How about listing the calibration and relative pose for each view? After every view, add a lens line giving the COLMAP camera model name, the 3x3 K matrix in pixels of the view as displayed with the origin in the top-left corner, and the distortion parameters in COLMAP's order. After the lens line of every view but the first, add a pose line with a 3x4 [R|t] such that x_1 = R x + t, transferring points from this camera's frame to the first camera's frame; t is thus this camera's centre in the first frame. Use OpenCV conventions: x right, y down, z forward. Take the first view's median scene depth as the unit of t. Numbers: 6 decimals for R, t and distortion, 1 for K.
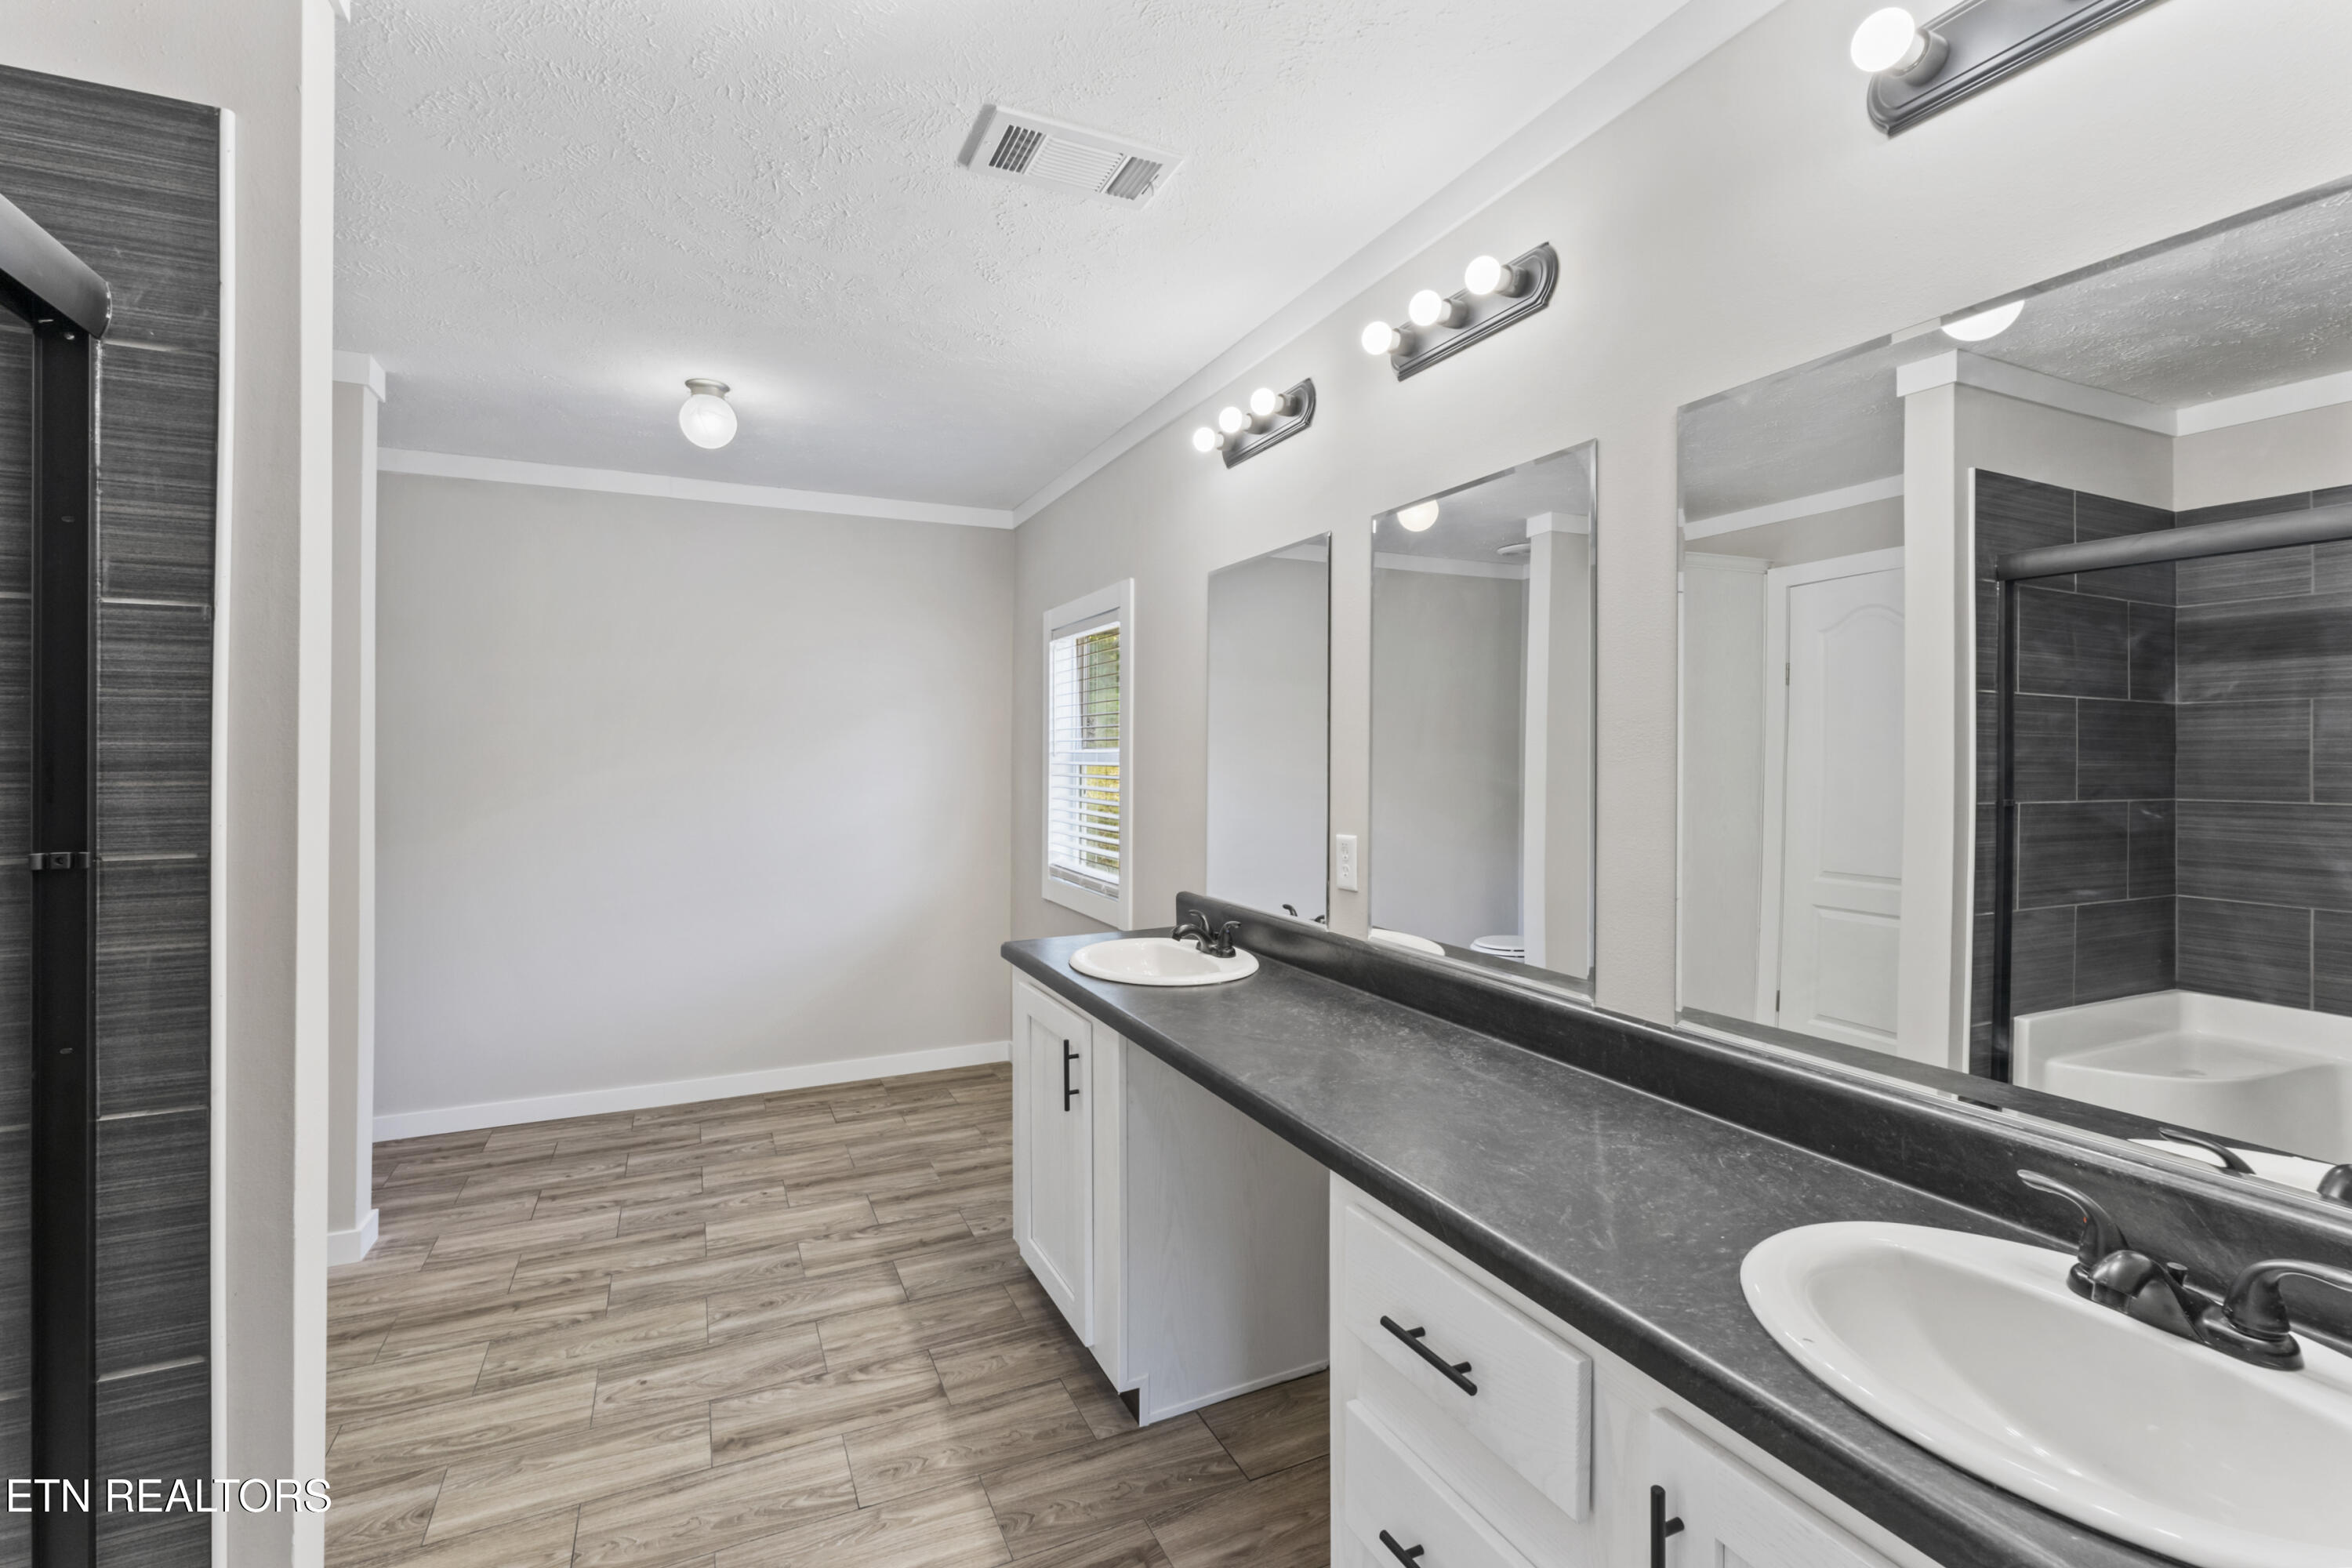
lens RADIAL K [[1044.3, 0, 1177.5], [0, 1044.3, 744.4], [0, 0, 1]] dist [0.001222, 0.000124]
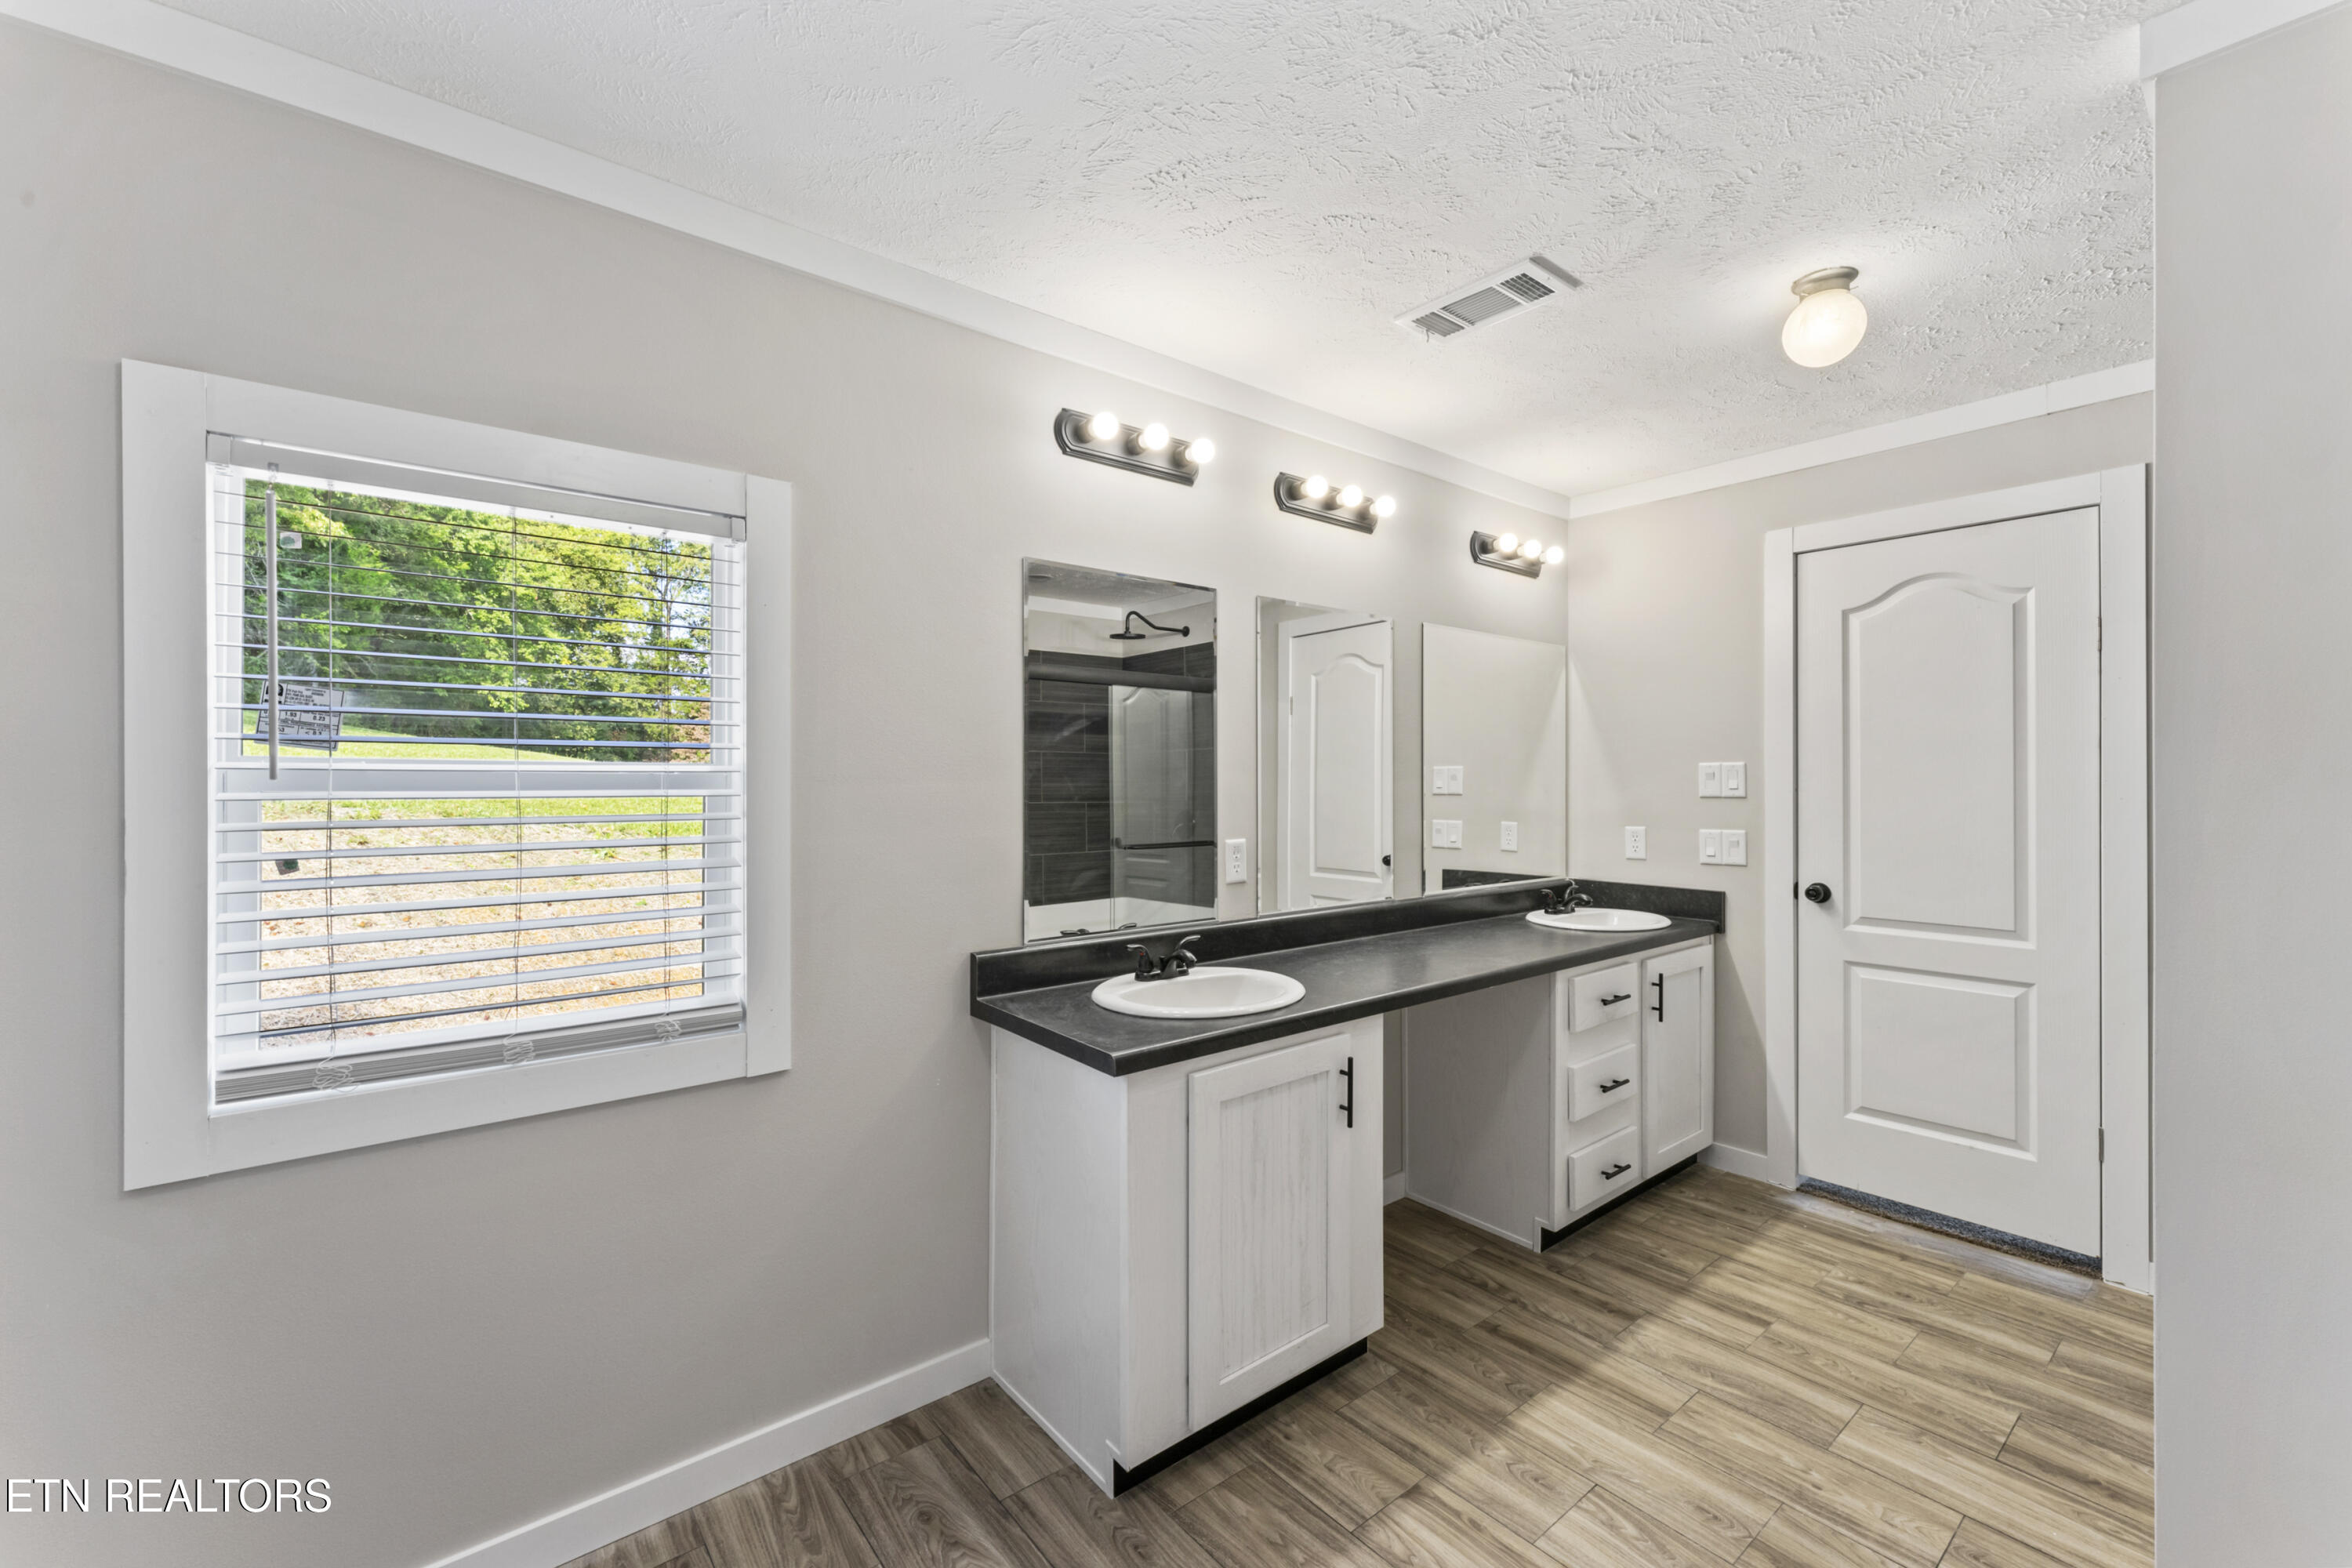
lens RADIAL K [[939.8, 0, 1165.6], [0, 939.8, 782.5], [0, 0, 1]] dist [0.001680, 0.000227]
pose [[-0.222693, -0.004258, 0.974879, -1.066908], [-0.006759, 0.999973, 0.002823, 0.015163], [-0.974865, -0.005961, -0.222716, 1.542466]]
